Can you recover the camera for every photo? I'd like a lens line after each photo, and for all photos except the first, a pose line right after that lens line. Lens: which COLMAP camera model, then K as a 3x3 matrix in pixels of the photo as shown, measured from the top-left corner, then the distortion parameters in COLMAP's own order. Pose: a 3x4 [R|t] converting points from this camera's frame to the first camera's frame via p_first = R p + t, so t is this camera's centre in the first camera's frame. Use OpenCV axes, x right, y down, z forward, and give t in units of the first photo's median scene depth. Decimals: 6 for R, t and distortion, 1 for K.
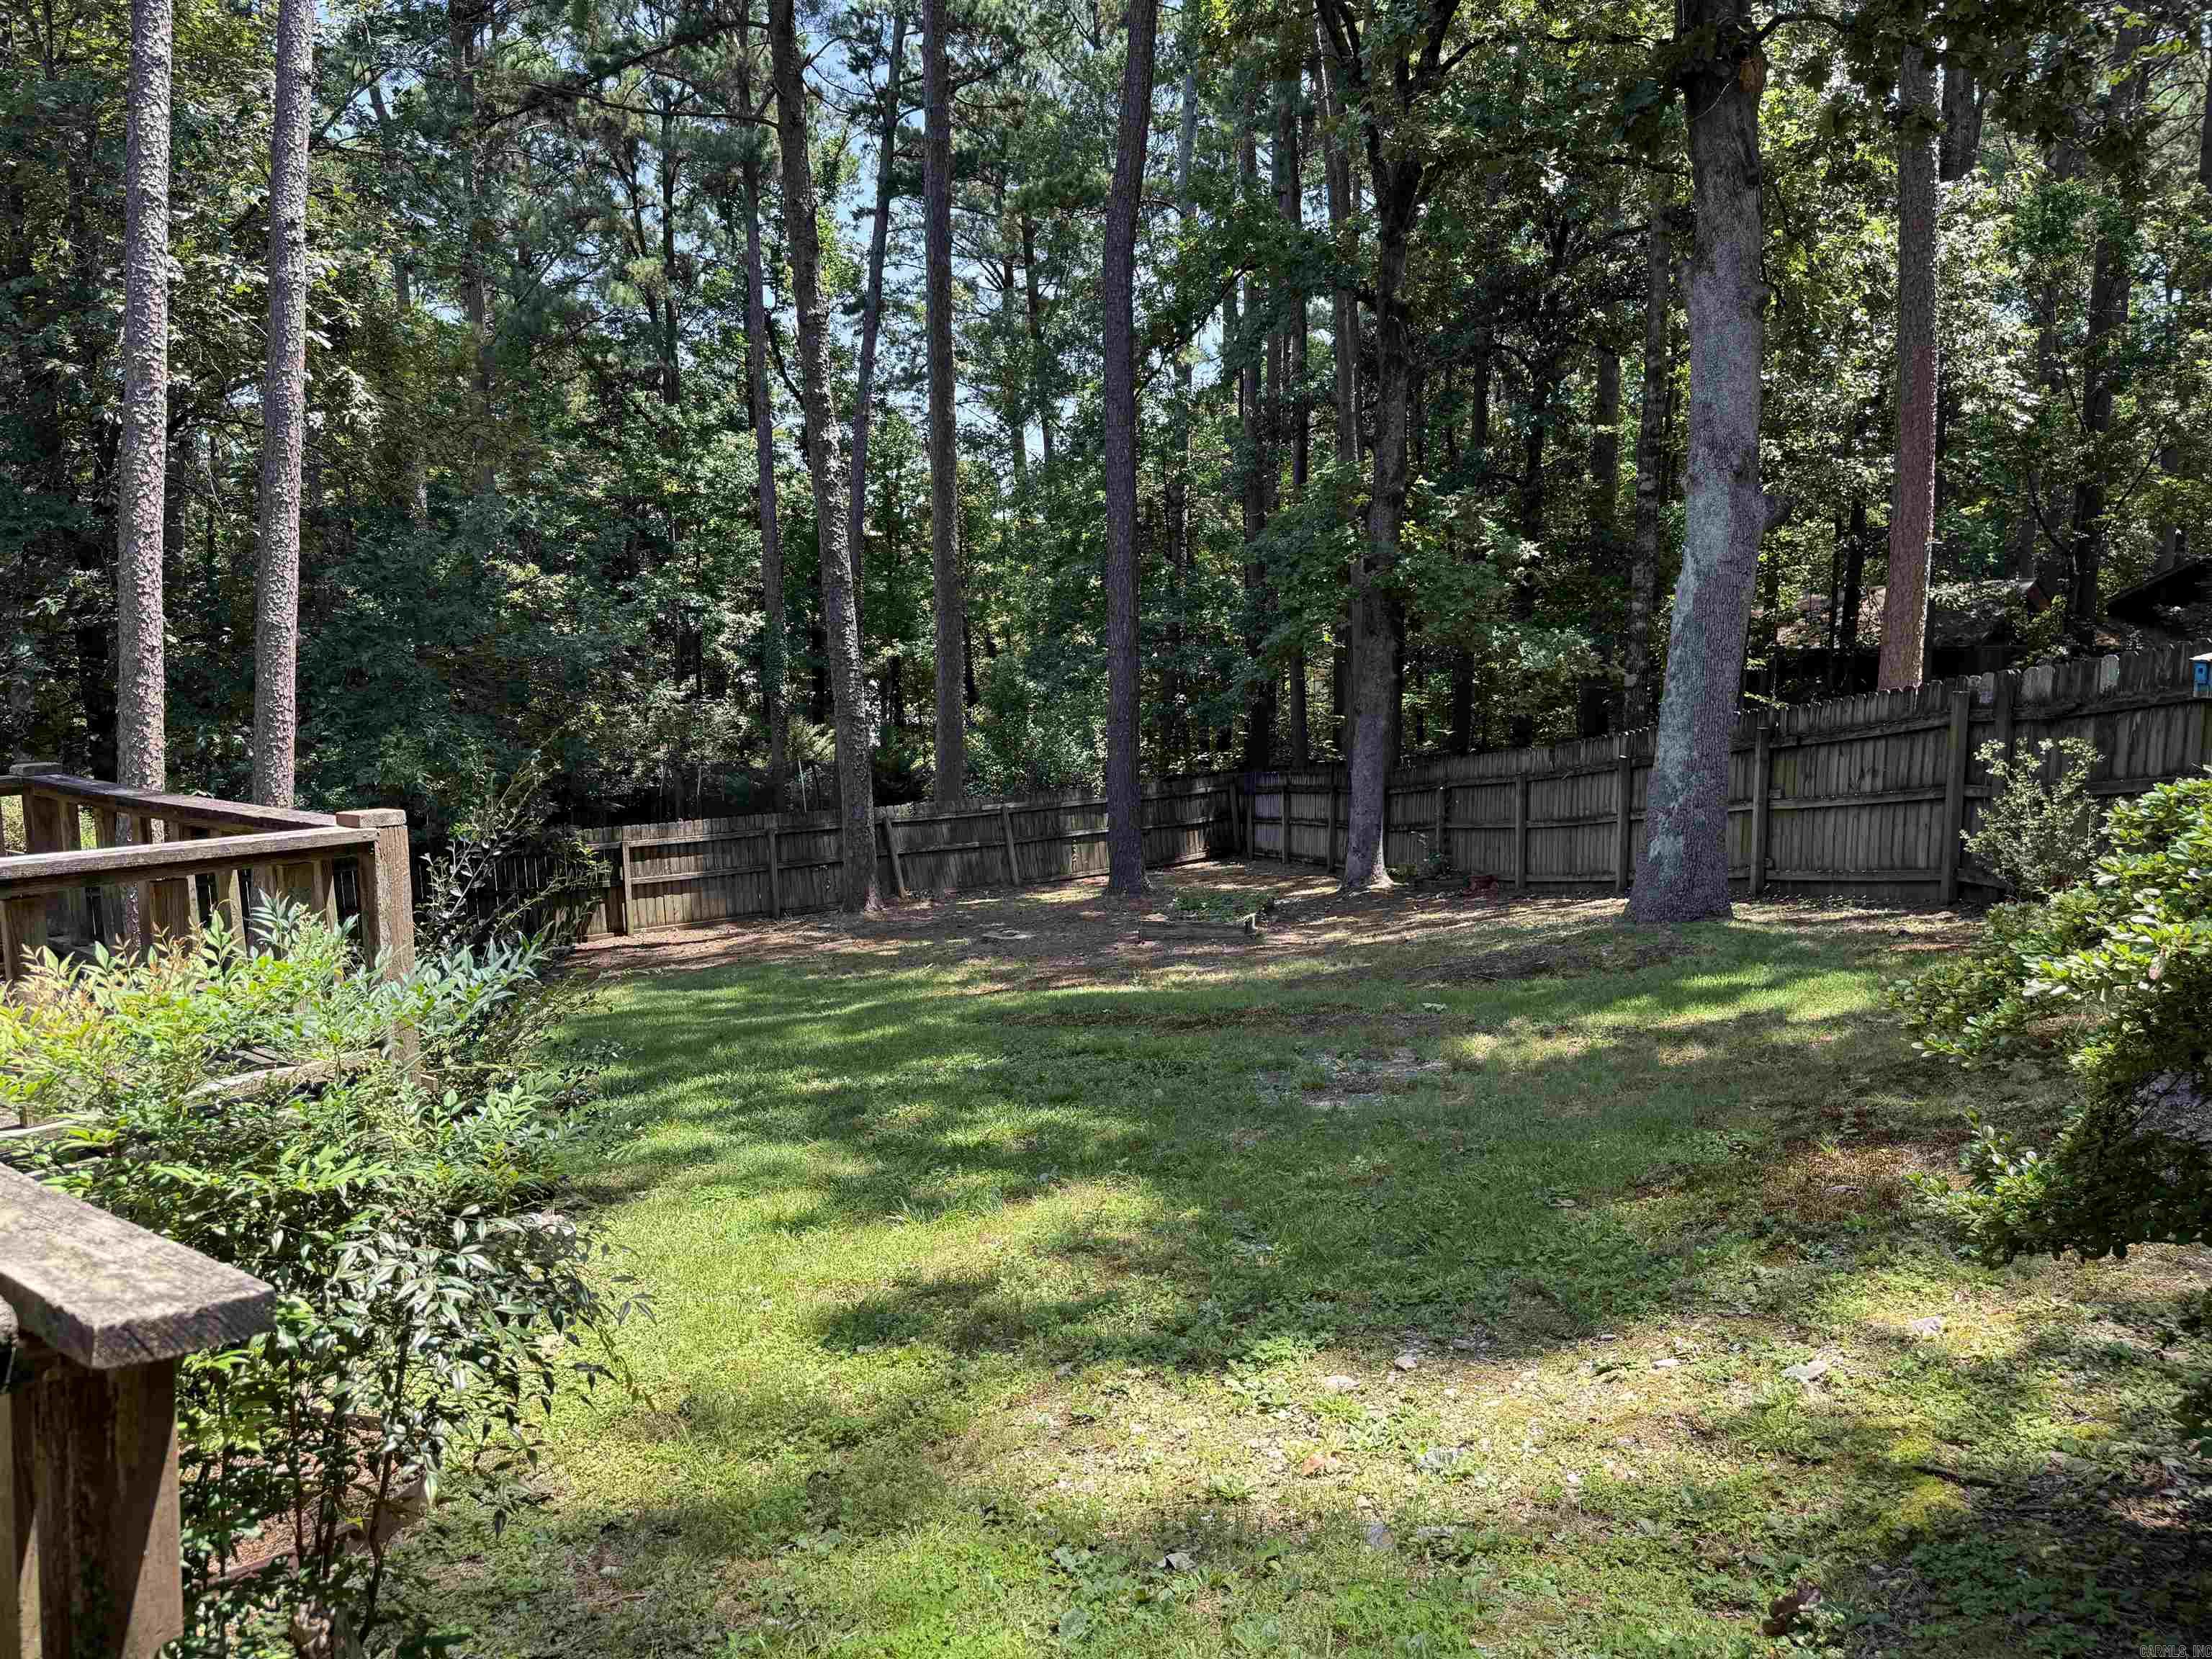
lens RADIAL K [[1517.5, 0, 1113.0], [0, 1517.5, 826.3], [0, 0, 1]] dist [-0.021526, -0.003328]
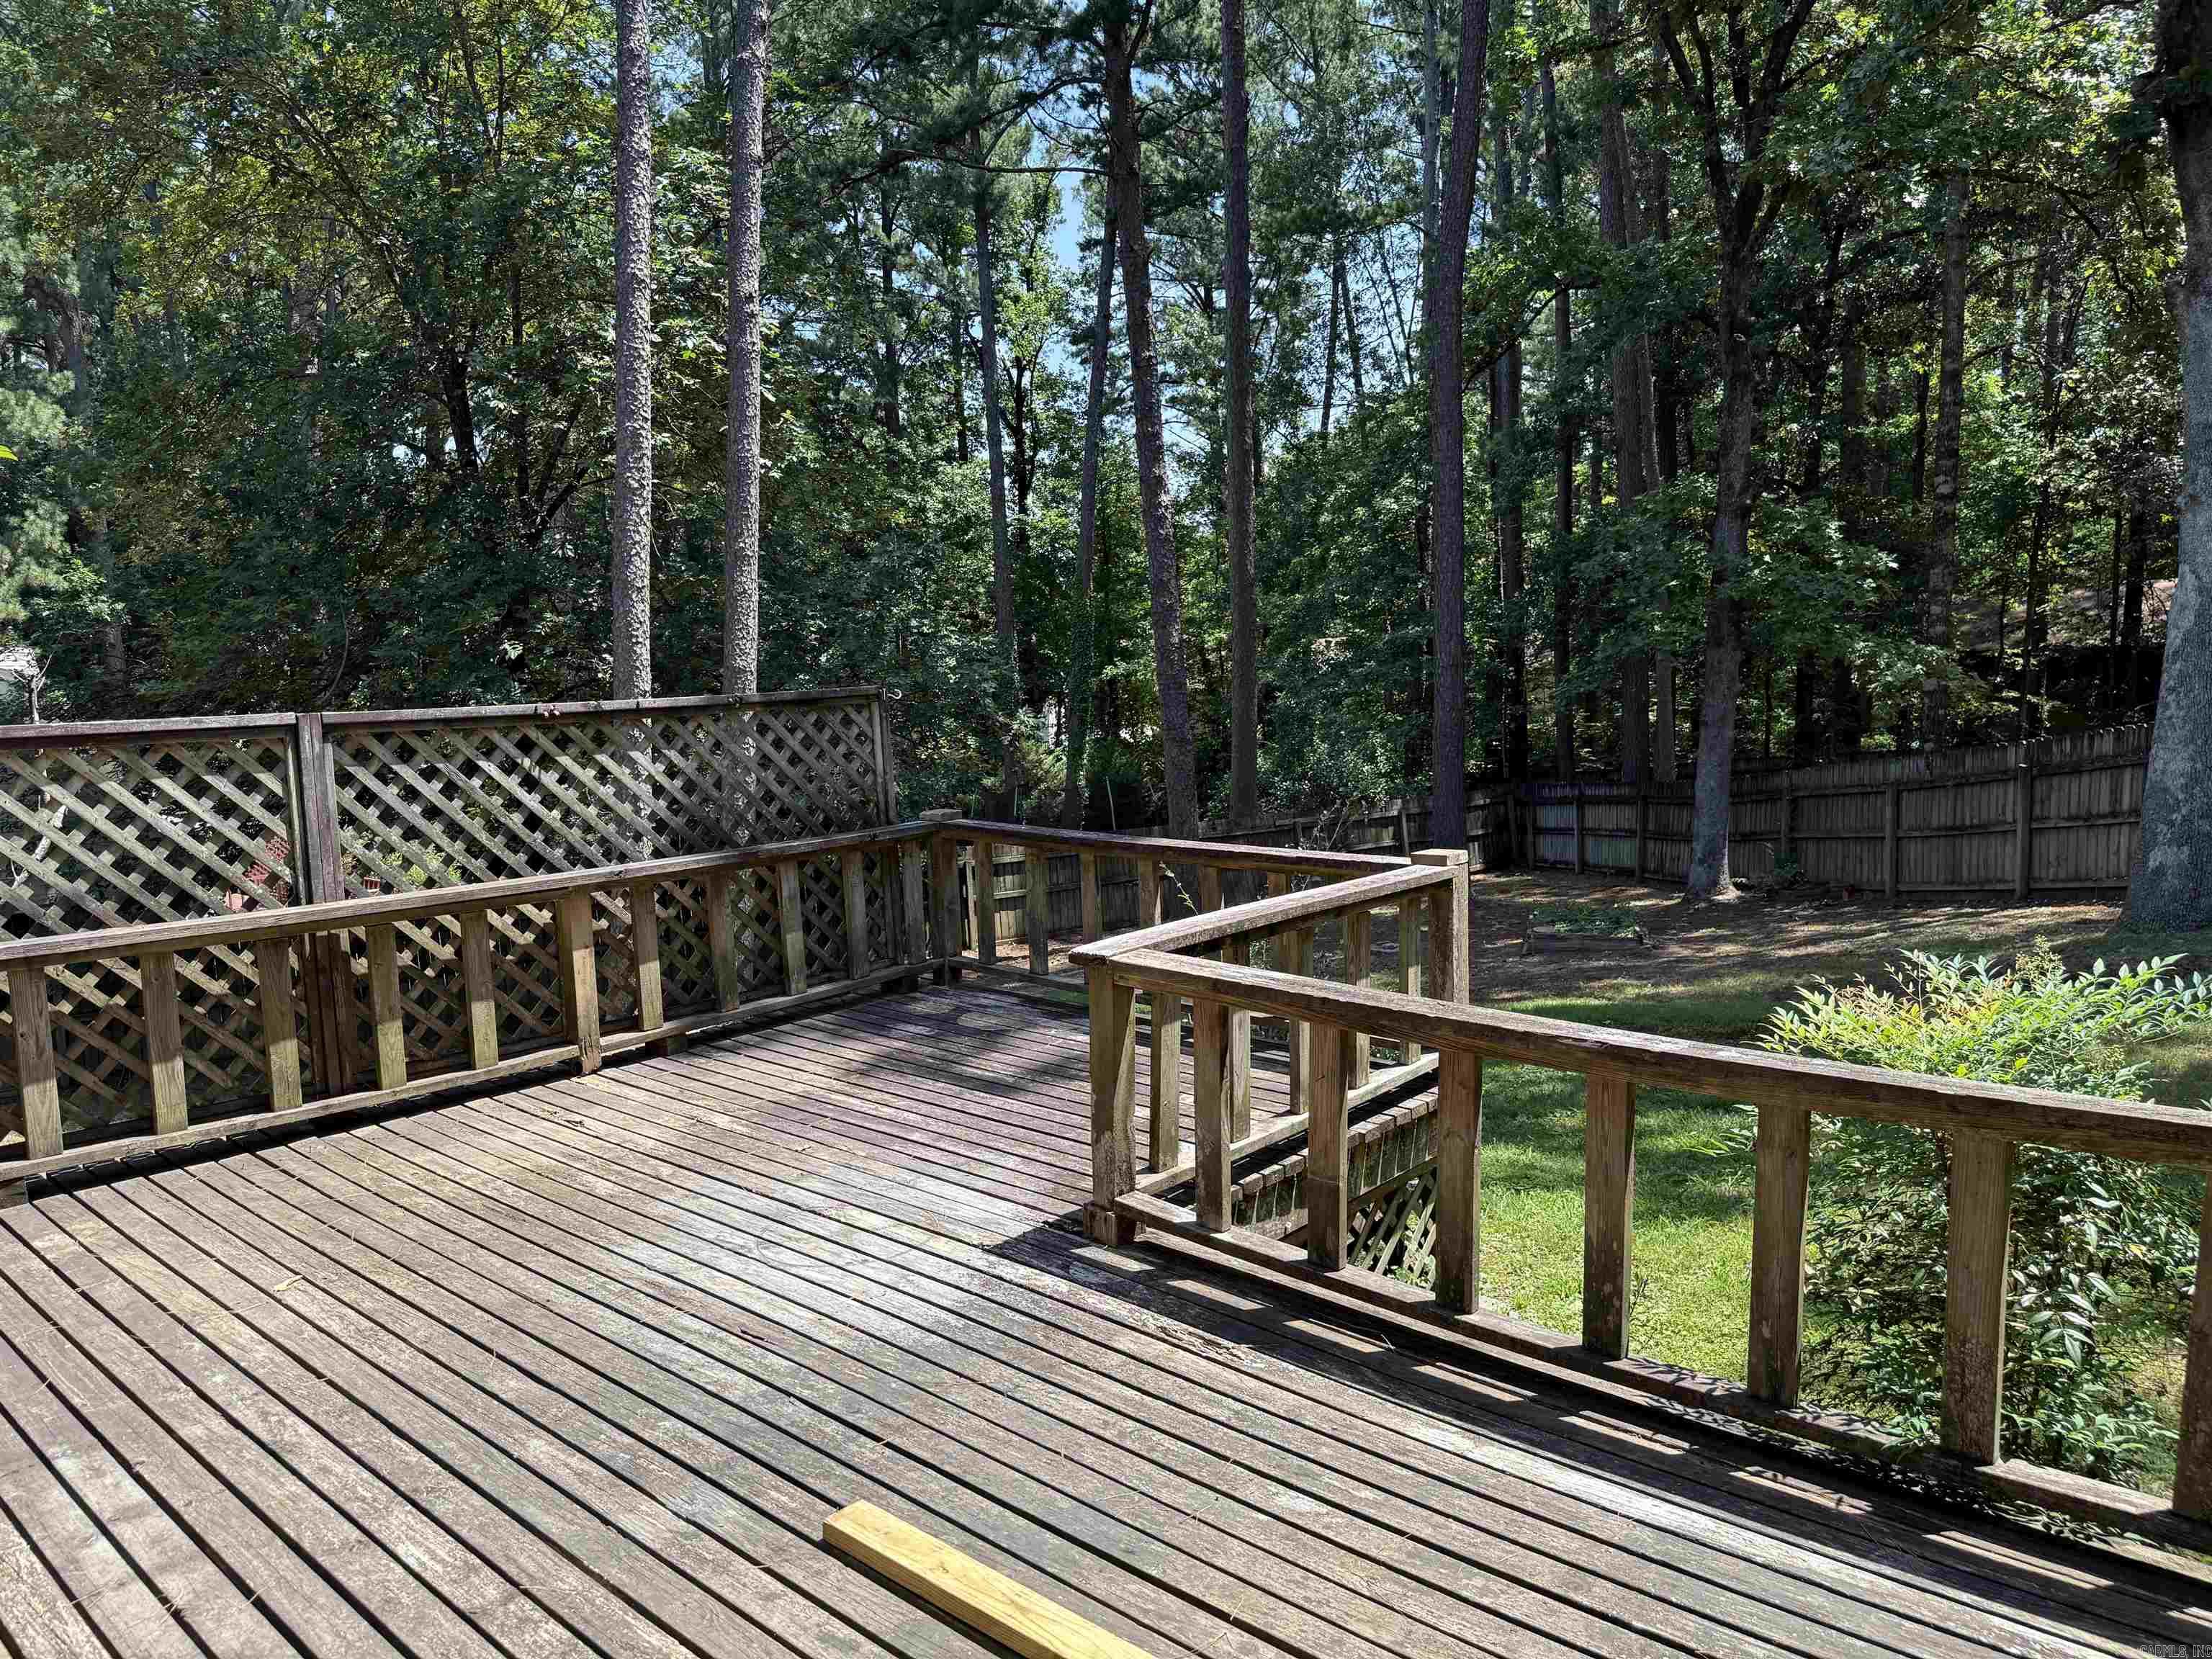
lens RADIAL K [[1517.5, 0, 1099.2], [0, 1517.5, 837.2], [0, 0, 1]] dist [-0.021526, -0.003328]
pose [[0.995736, -0.015859, -0.090871, -0.135252], [0.015829, 0.999874, -0.001045, -0.005059], [0.090876, -0.000398, 0.995862, -0.040414]]
